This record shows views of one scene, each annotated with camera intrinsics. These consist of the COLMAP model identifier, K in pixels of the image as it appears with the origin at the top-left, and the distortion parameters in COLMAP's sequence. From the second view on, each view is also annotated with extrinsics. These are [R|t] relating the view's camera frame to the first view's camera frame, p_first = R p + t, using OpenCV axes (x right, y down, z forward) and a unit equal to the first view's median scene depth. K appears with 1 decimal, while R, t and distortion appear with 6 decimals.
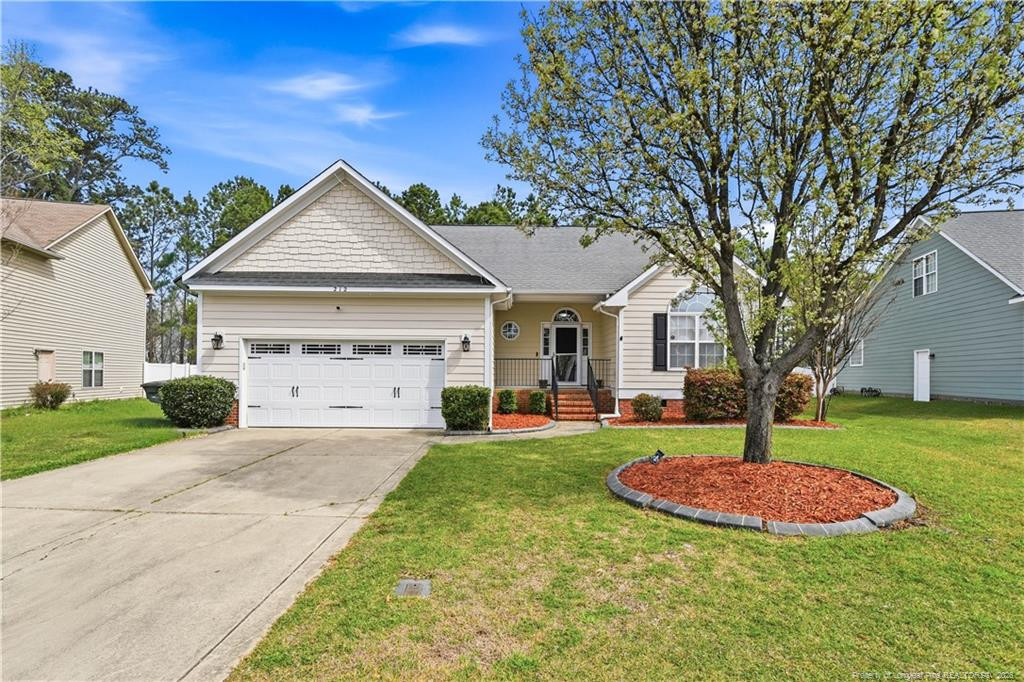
lens RADIAL K [[485.6, 0, 545.2], [0, 485.6, 376.8], [0, 0, 1]] dist [-0.001771, -0.000295]
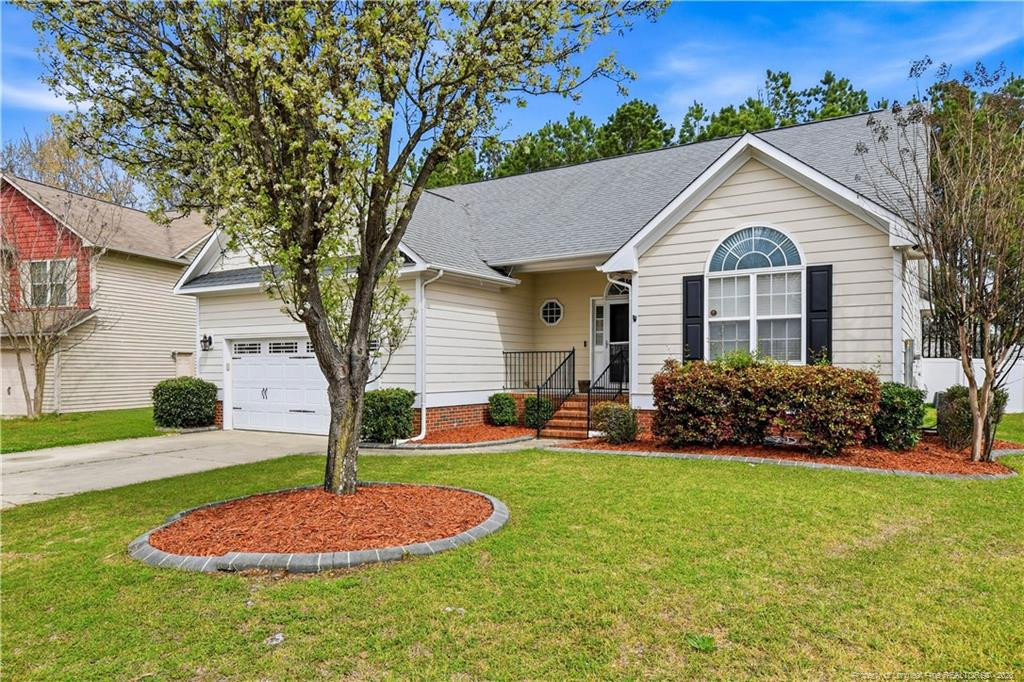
lens RADIAL K [[726.9, 0, 514.2], [0, 726.9, 378.5], [0, 0, 1]] dist [0.006143, 0.005803]
pose [[0.835084, -0.001370, -0.550120, 0.671496], [0.005493, 0.999968, 0.005848, -0.003964], [0.550094, -0.007905, 0.835065, 0.088705]]
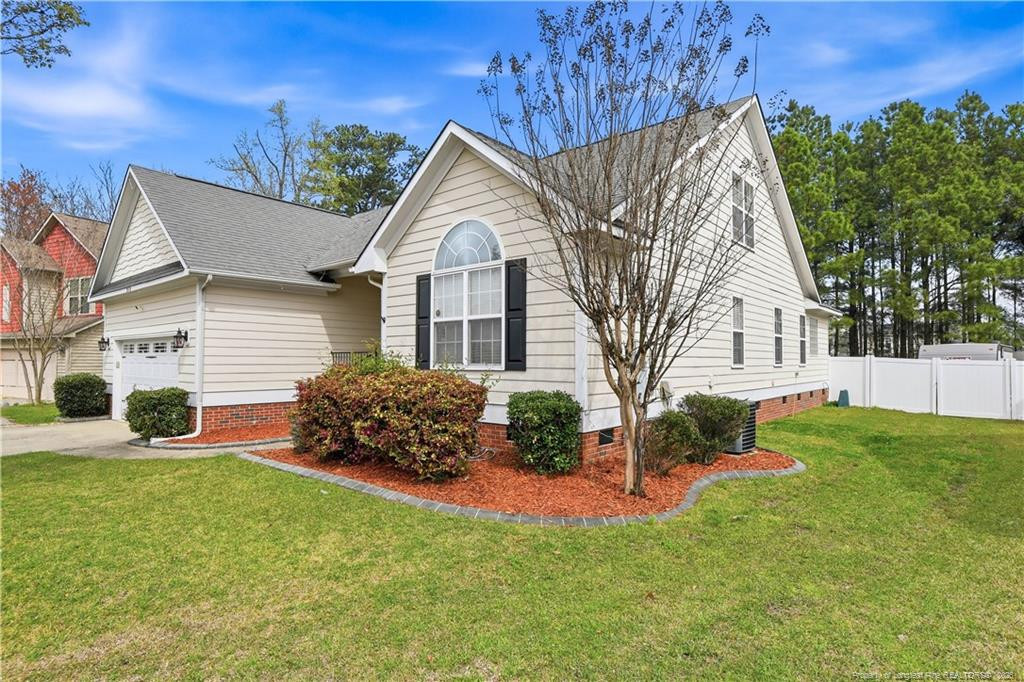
lens RADIAL K [[564.1, 0, 517.6], [0, 564.1, 339.8], [0, 0, 1]] dist [-0.006355, -0.001779]
pose [[0.735078, -0.029857, -0.677324, 0.952757], [0.000868, 0.999070, -0.043098, -0.022181], [0.677982, 0.031093, 0.734421, 0.668076]]
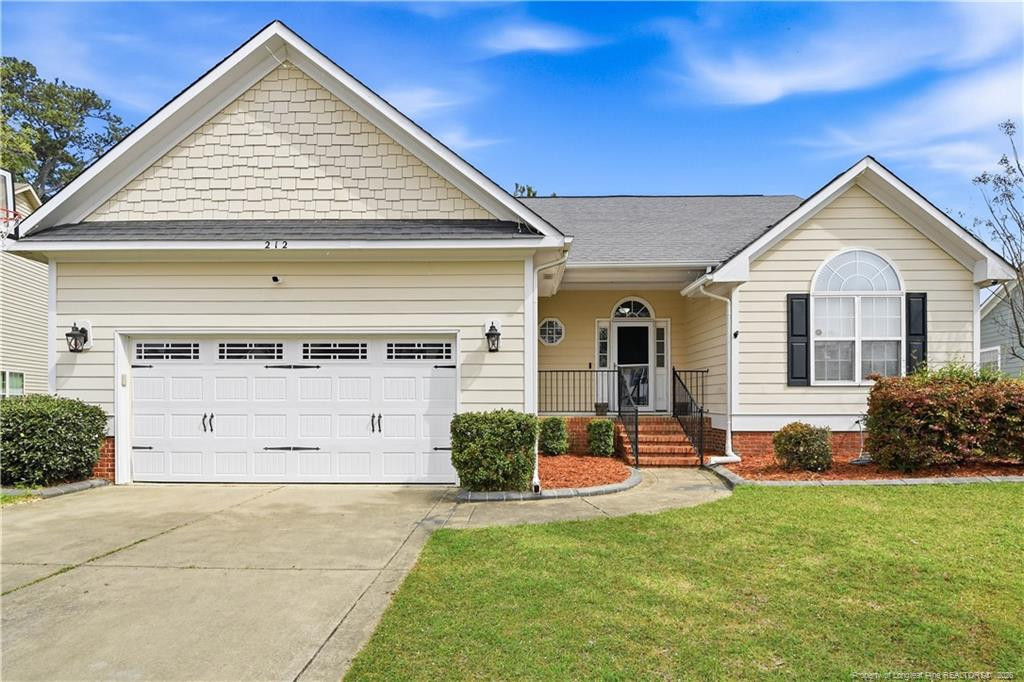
lens RADIAL K [[481.0, 0, 552.3], [0, 481.0, 391.2], [0, 0, 1]] dist [-0.006514, -0.001477]
pose [[0.999089, -0.004320, -0.042448, -0.067854], [0.004130, 0.999981, -0.004558, -0.003247], [0.042467, 0.004379, 0.999088, 0.431383]]
